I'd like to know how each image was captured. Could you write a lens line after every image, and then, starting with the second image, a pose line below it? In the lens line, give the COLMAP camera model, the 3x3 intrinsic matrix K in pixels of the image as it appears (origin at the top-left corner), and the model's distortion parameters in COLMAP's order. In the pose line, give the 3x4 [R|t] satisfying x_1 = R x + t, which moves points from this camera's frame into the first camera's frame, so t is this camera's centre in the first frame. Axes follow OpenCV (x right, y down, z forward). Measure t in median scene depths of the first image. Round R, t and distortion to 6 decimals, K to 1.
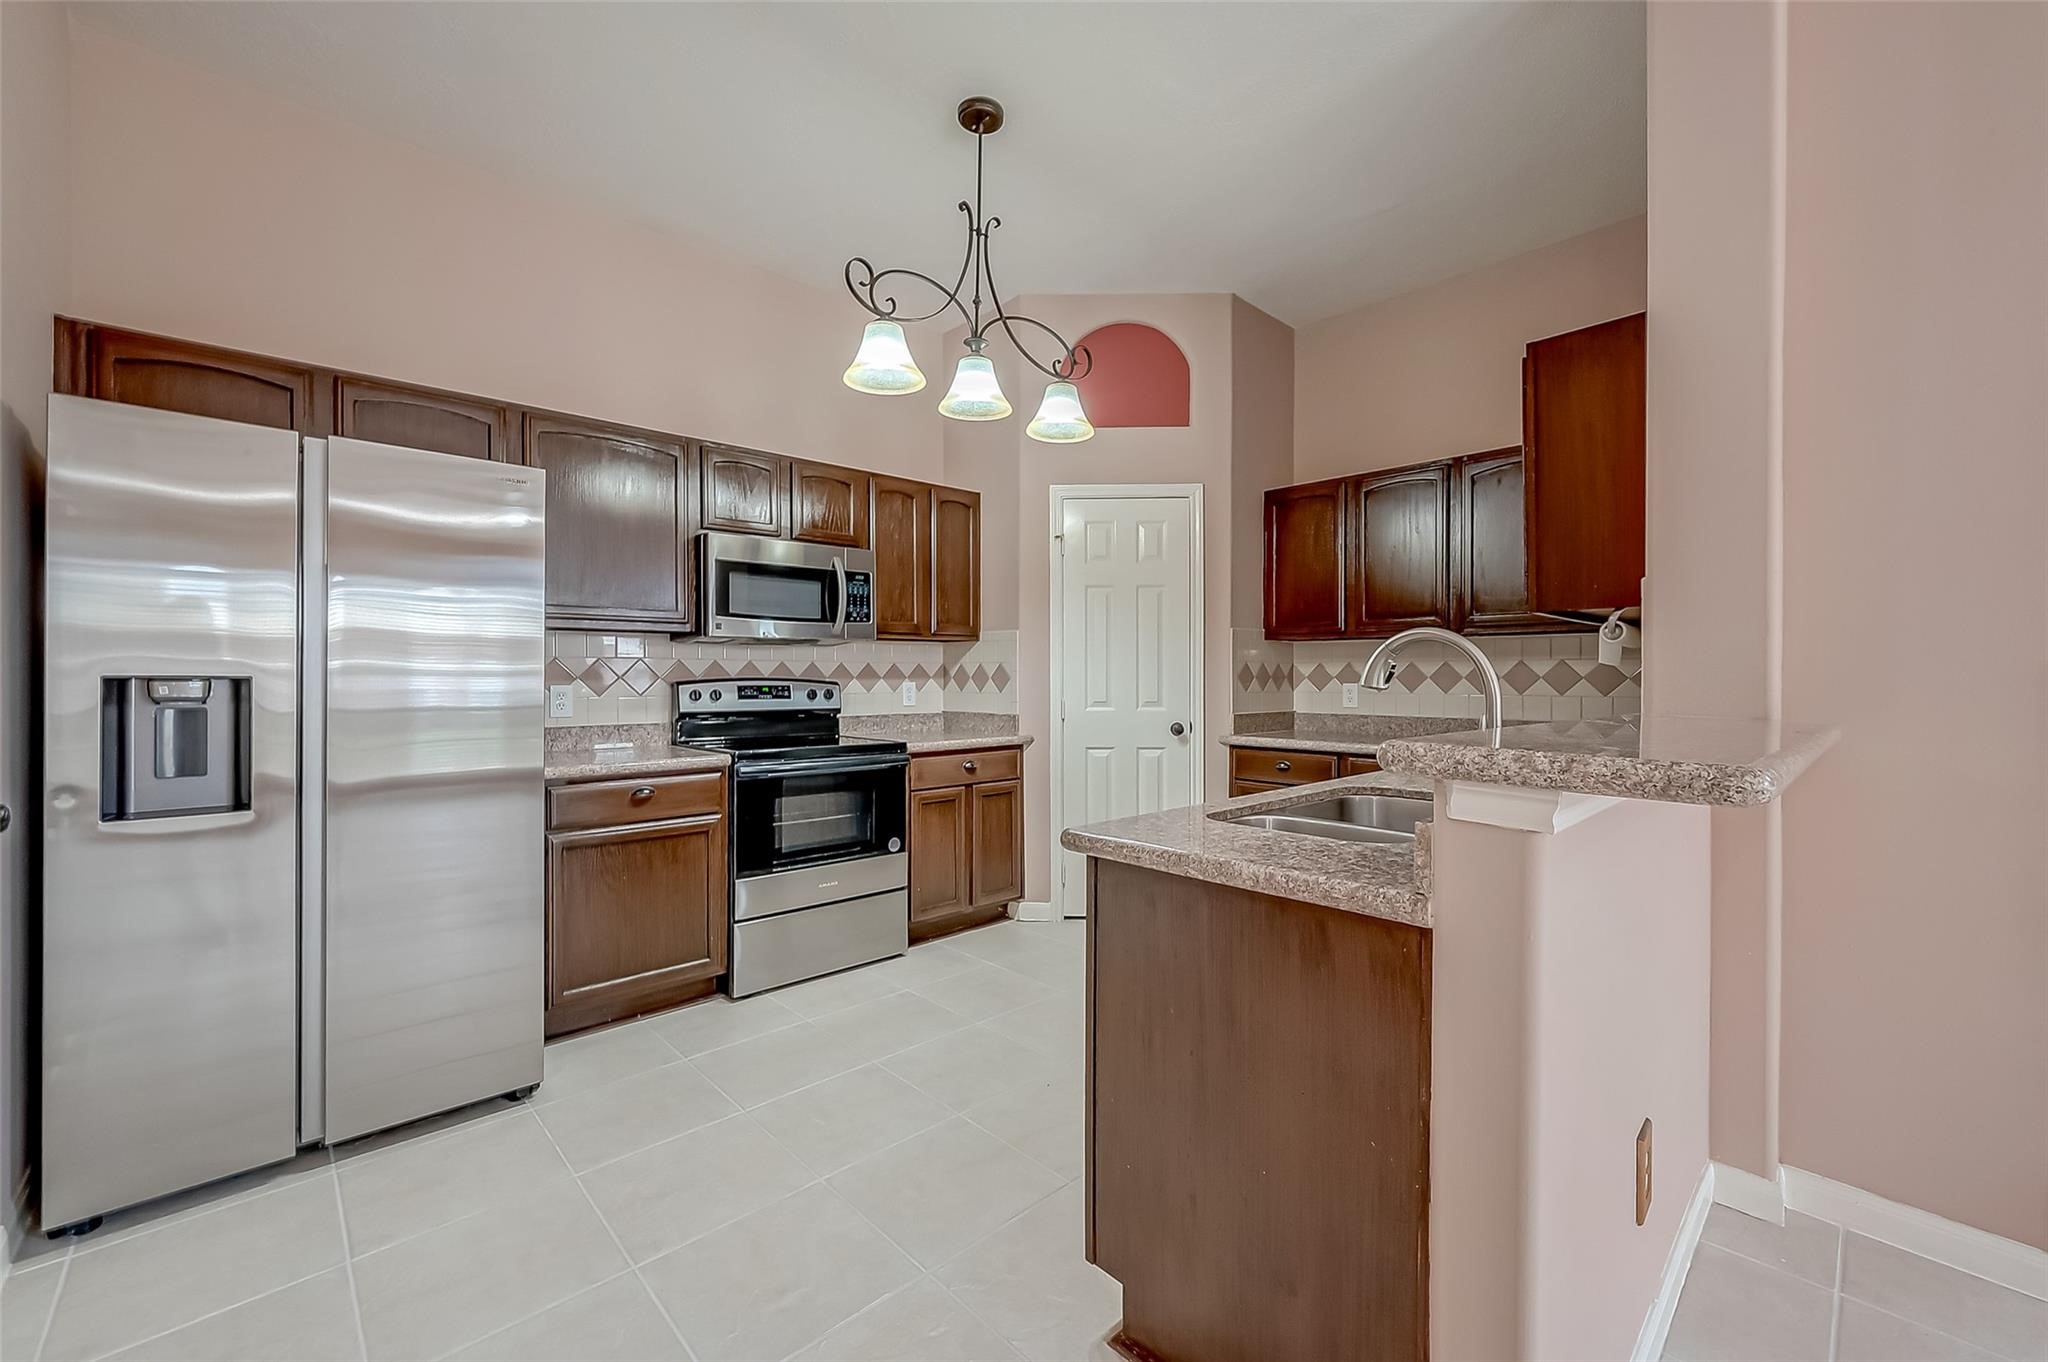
lens RADIAL K [[810.6, 0, 1035.3], [0, 810.6, 678.4], [0, 0, 1]] dist [0.000228, -0.000111]
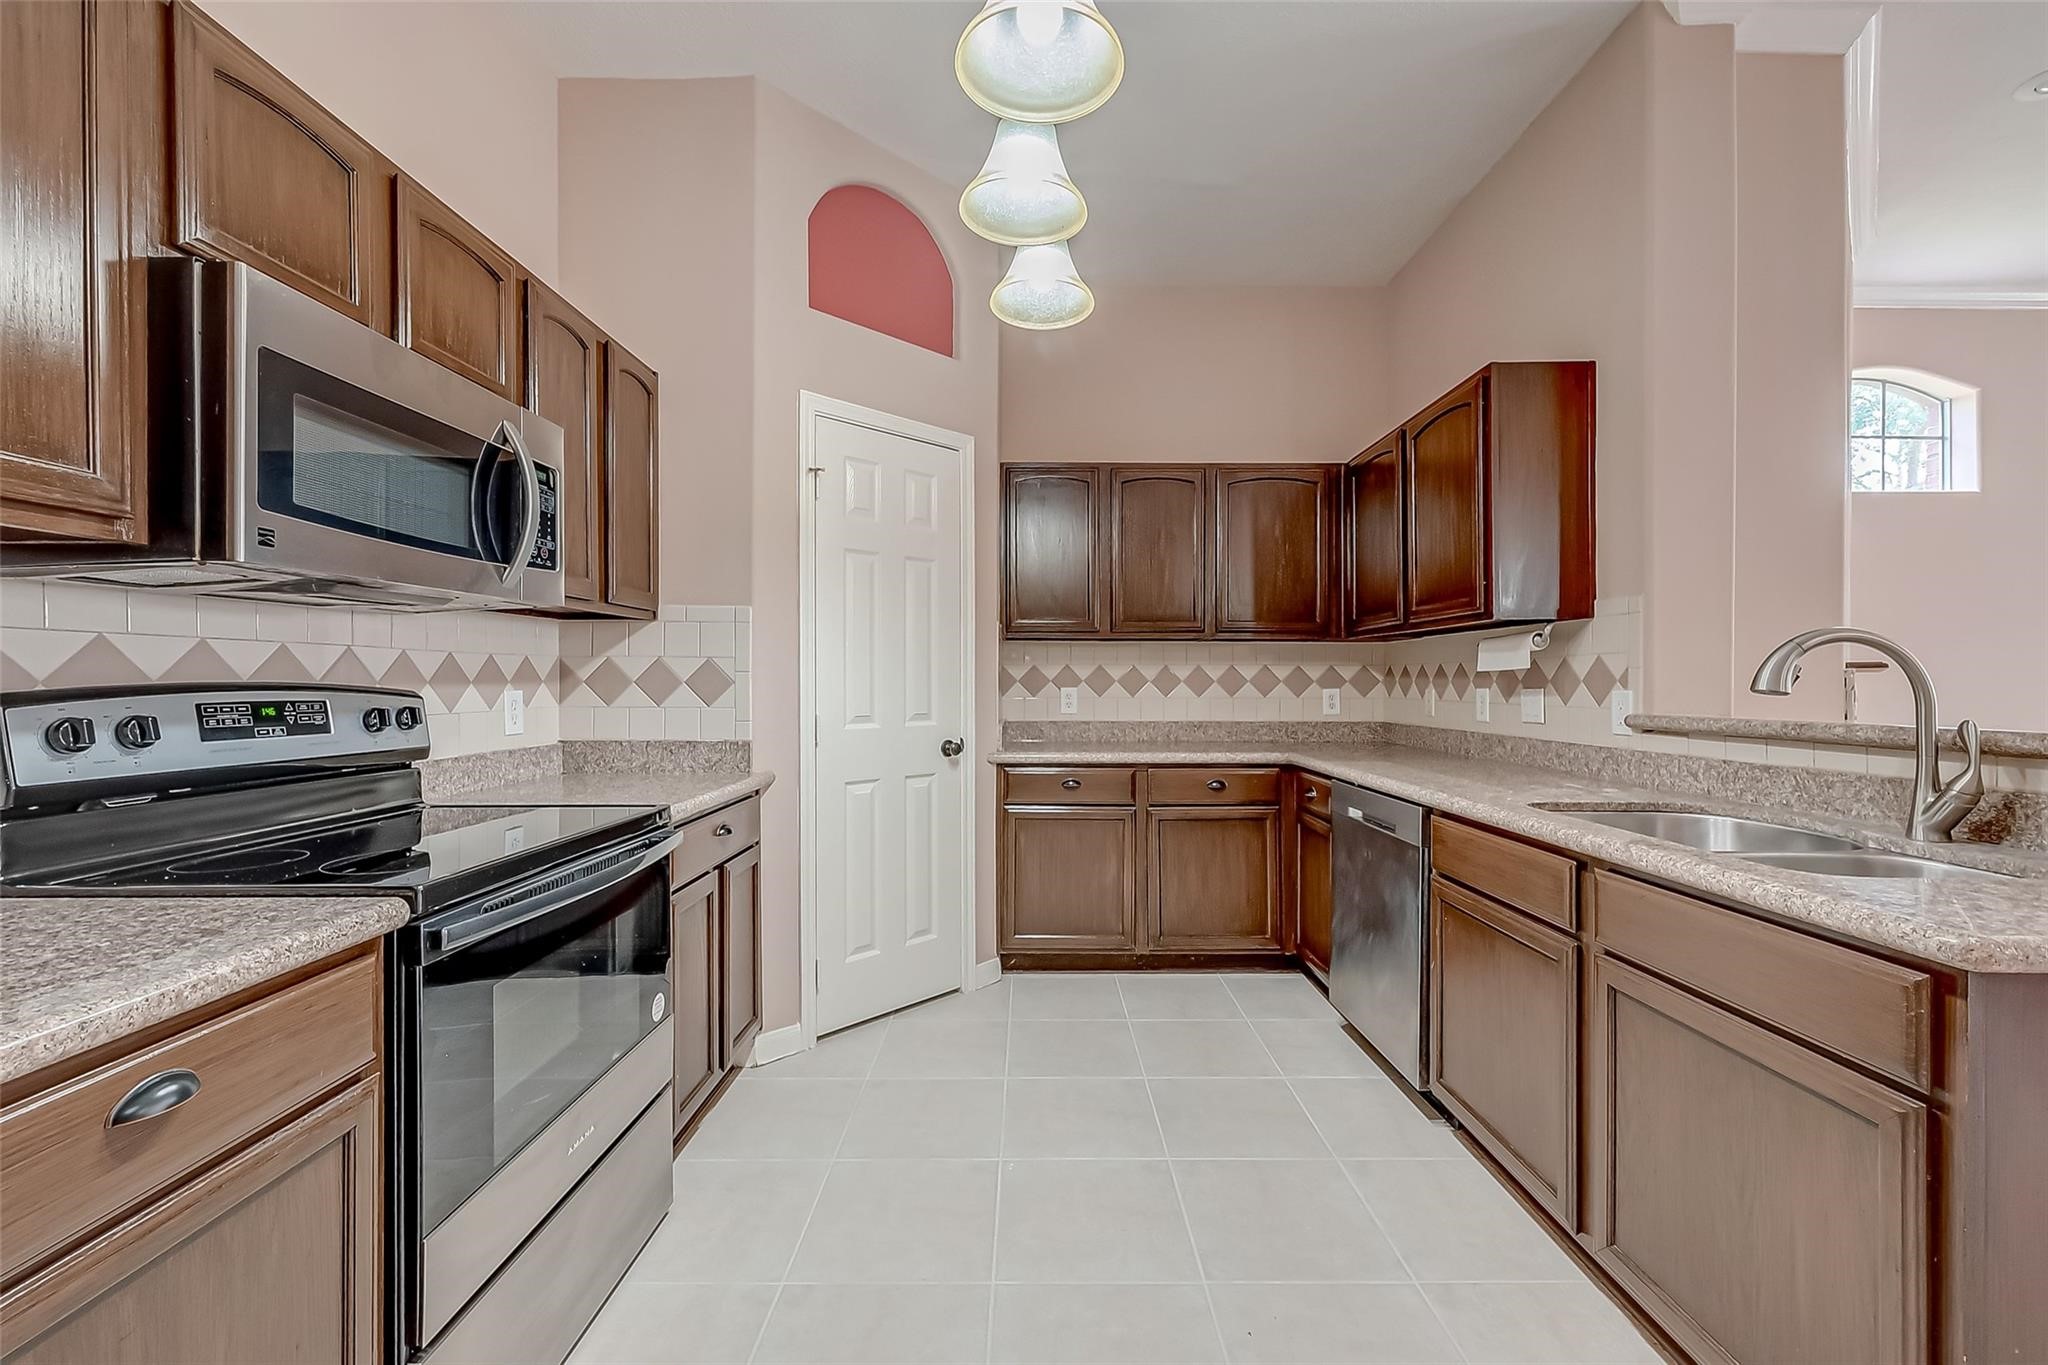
lens RADIAL K [[819.6, 0, 1023.9], [0, 819.6, 683.9], [0, 0, 1]] dist [-0.000642, -0.000090]
pose [[0.693671, -0.003159, 0.720285, -0.368490], [0.000319, 0.999992, 0.004078, -0.001963], [-0.720292, -0.002599, 0.693666, 0.450147]]
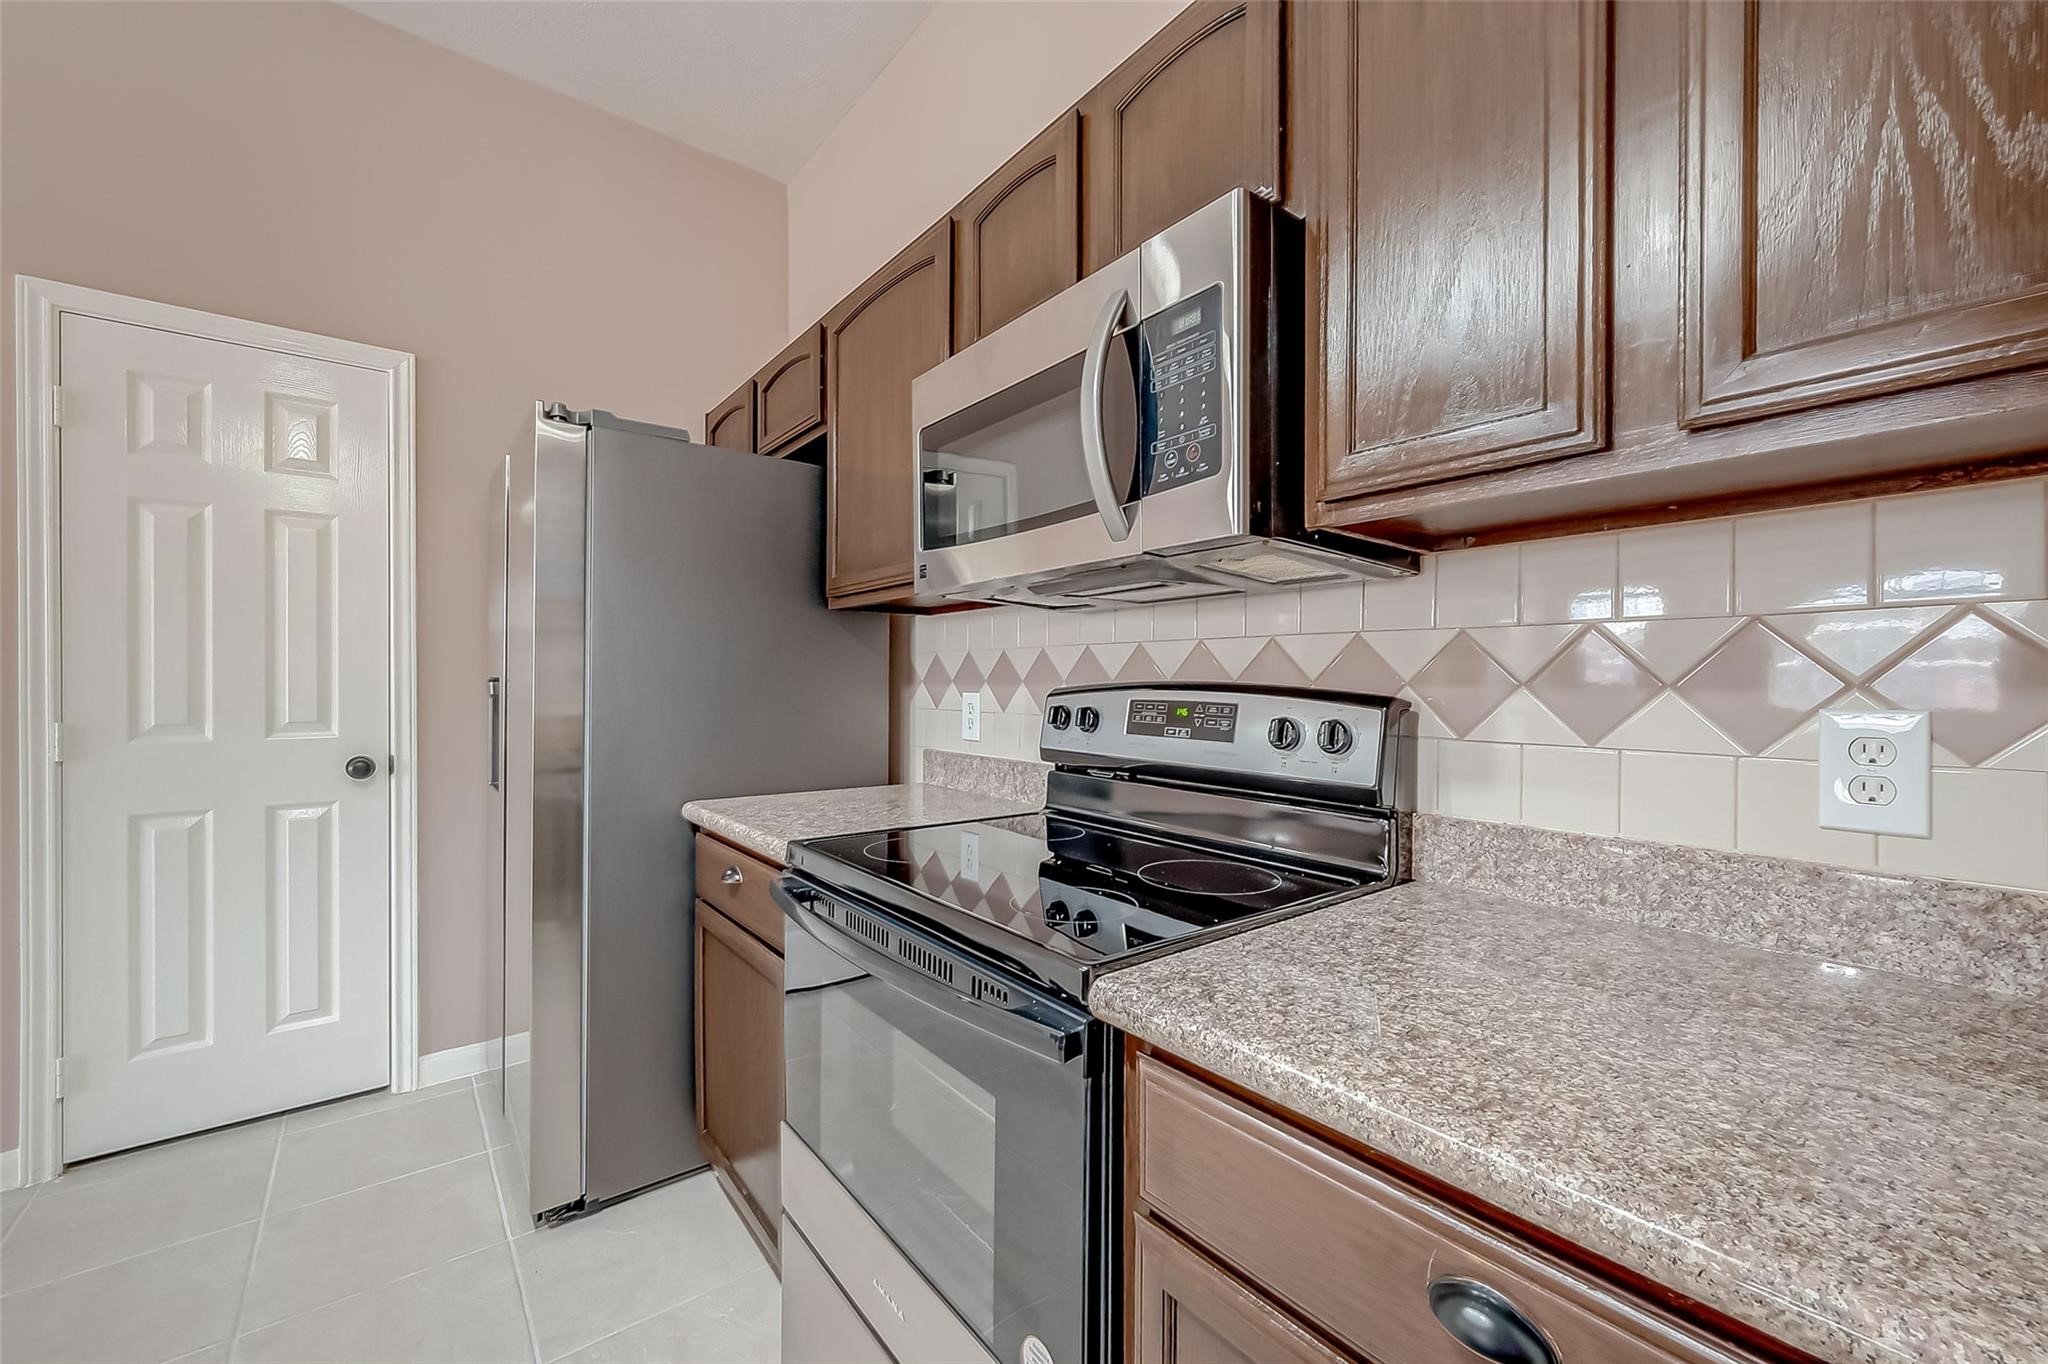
lens RADIAL K [[810.6, 0, 1035.3], [0, 810.6, 679.4], [0, 0, 1]] dist [0.000228, -0.000111]
pose [[-0.089884, -0.002187, -0.995950, 0.064199], [-0.004375, 0.999989, -0.001801, -0.001335], [0.995943, 0.004195, -0.089892, 0.971502]]
